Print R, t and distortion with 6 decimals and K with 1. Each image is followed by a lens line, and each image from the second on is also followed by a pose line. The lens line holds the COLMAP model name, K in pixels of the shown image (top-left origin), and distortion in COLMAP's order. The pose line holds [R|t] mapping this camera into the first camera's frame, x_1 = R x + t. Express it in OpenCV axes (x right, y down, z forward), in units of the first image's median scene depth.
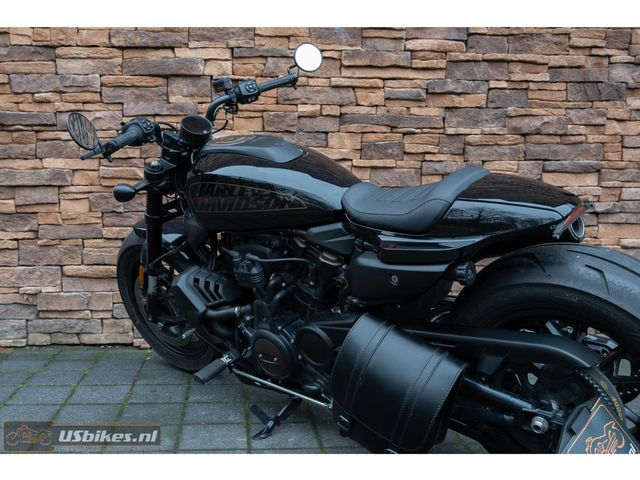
lens RADIAL K [[665.7, 0, 262.2], [0, 665.7, 277.7], [0, 0, 1]] dist [-0.070750, 0.000000]
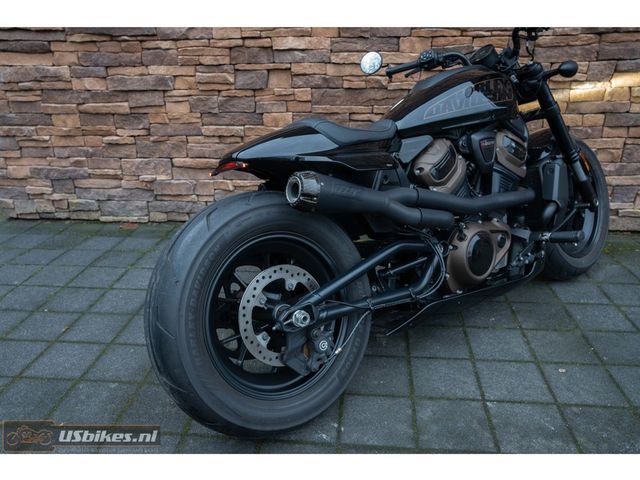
lens RADIAL K [[519.3, 0, 318.0], [0, 519.3, 244.1], [0, 0, 1]] dist [-0.080351, 0.116394]
pose [[0.987549, 0.043945, -0.151052, 0.109469], [-0.005594, 0.969393, 0.245452, -0.098693], [0.157215, -0.241550, 0.957568, 0.107498]]
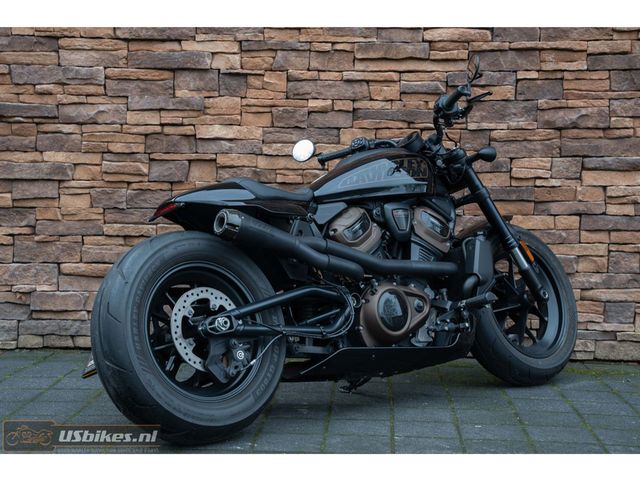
lens RADIAL K [[1128.3, 0, 319.3], [0, 1128.3, 214.0], [0, 0, 1]] dist [0.271978, 0.000000]
pose [[0.994210, 0.015020, -0.106400, 0.245436], [-0.024547, 0.995747, -0.088802, 0.048753], [0.104614, 0.090900, 0.990350, -0.603678]]
